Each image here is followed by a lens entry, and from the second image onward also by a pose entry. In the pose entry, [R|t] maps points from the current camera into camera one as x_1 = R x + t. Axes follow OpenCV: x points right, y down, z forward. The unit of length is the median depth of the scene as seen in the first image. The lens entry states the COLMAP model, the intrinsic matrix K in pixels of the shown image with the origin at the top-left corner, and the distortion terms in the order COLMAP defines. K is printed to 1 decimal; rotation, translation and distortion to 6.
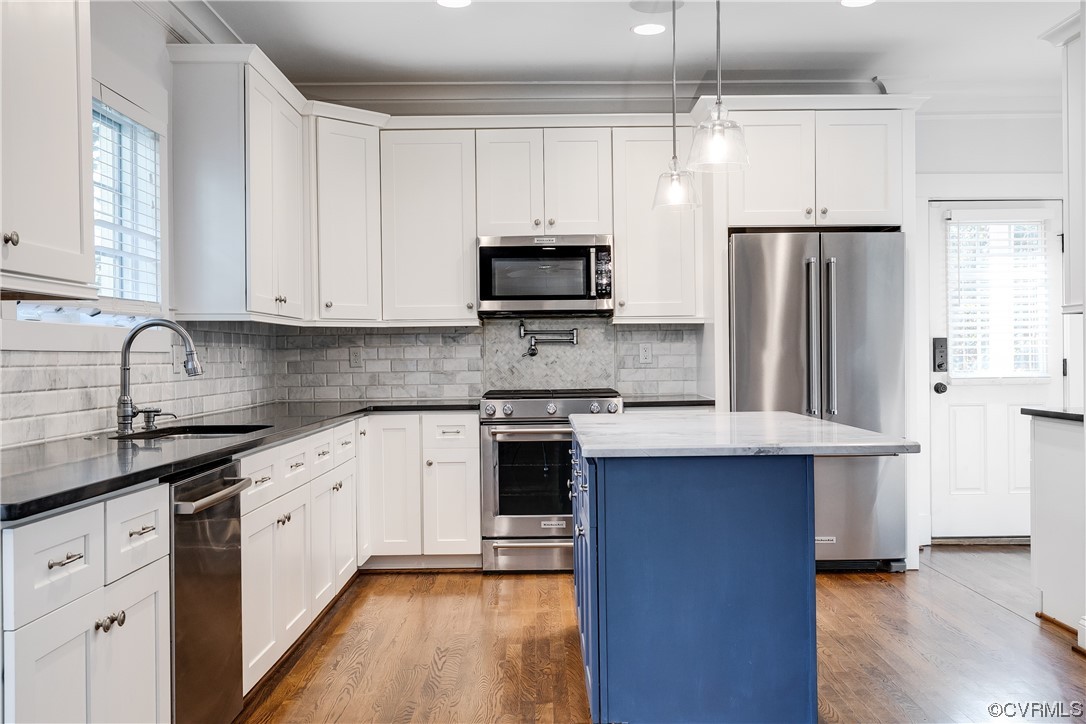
lens RADIAL K [[1050.5, 0, 547.0], [0, 1050.5, 362.7], [0, 0, 1]] dist [0.007444, 0.000000]
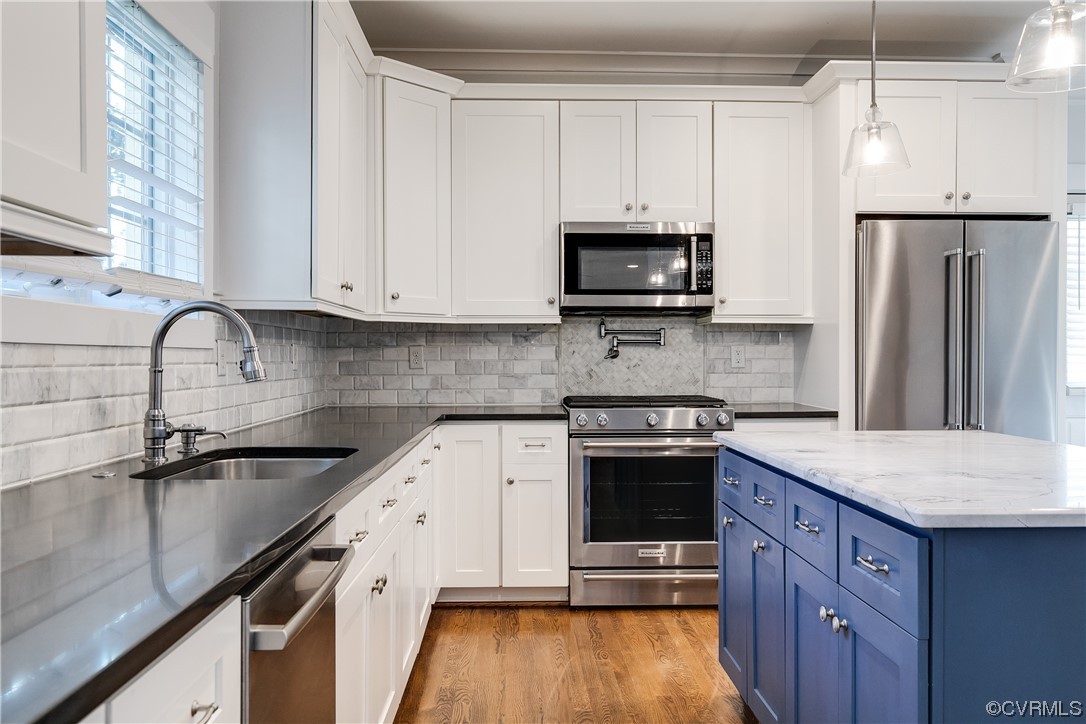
lens RADIAL K [[901.6, 0, 546.5], [0, 901.6, 363.3], [0, 0, 1]] dist [0.005025, 0.005932]
pose [[0.999501, 0.010718, 0.029702, -0.105017], [-0.010711, 0.999943, -0.000389, -0.001315], [-0.029704, 0.000071, 0.999559, 0.258389]]
